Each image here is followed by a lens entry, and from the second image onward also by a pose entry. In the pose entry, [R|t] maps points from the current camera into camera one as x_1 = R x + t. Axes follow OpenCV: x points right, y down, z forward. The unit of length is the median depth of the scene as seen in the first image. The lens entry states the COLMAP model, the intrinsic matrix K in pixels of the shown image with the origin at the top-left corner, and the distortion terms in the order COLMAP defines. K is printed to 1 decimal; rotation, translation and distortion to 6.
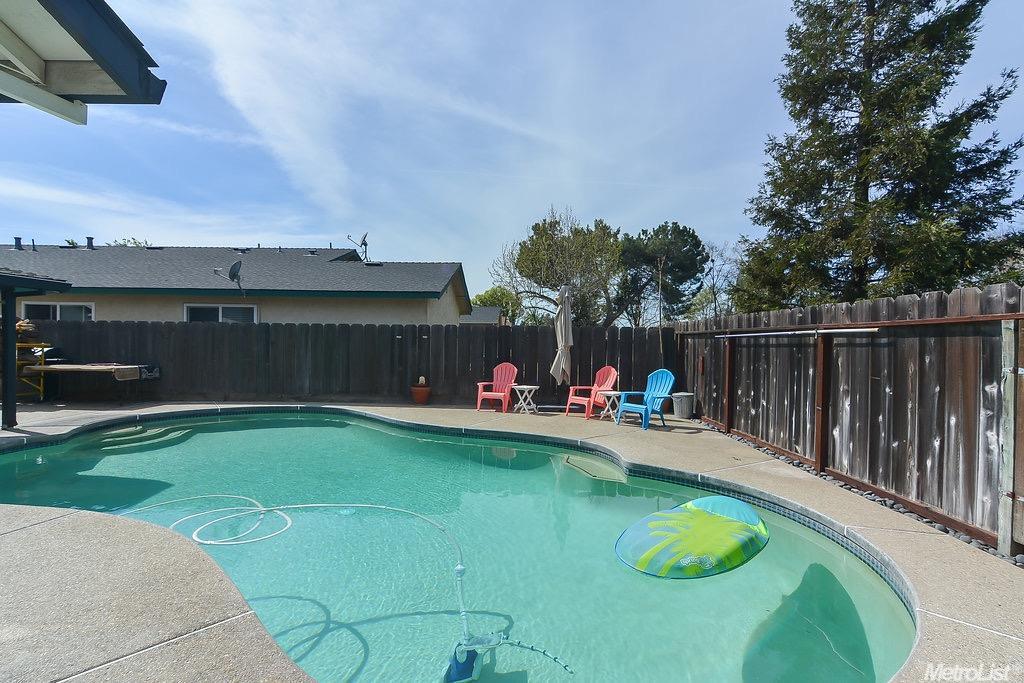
lens RADIAL K [[509.0, 0, 510.1], [0, 509.0, 338.3], [0, 0, 1]] dist [0.028780, 0.000221]
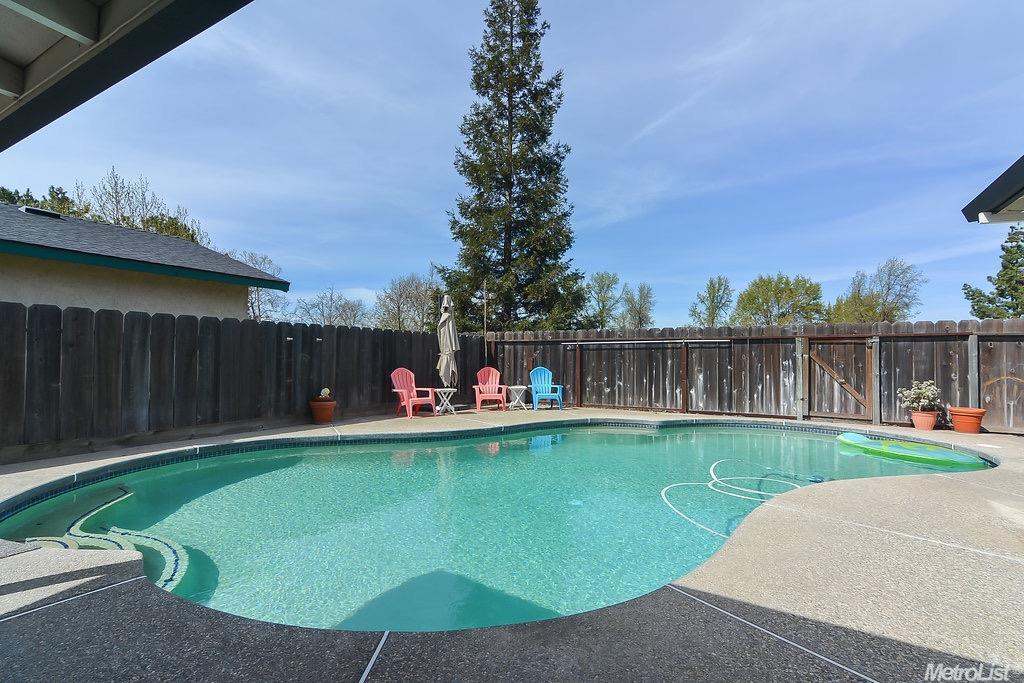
lens RADIAL K [[485.4, 0, 508.5], [0, 485.4, 349.4], [0, 0, 1]] dist [0.015302, -0.005595]
pose [[0.482921, 0.002086, 0.875662, -0.899248], [-0.004694, 0.999989, 0.000206, 0.015018], [-0.875651, -0.004209, 0.482925, 0.472235]]
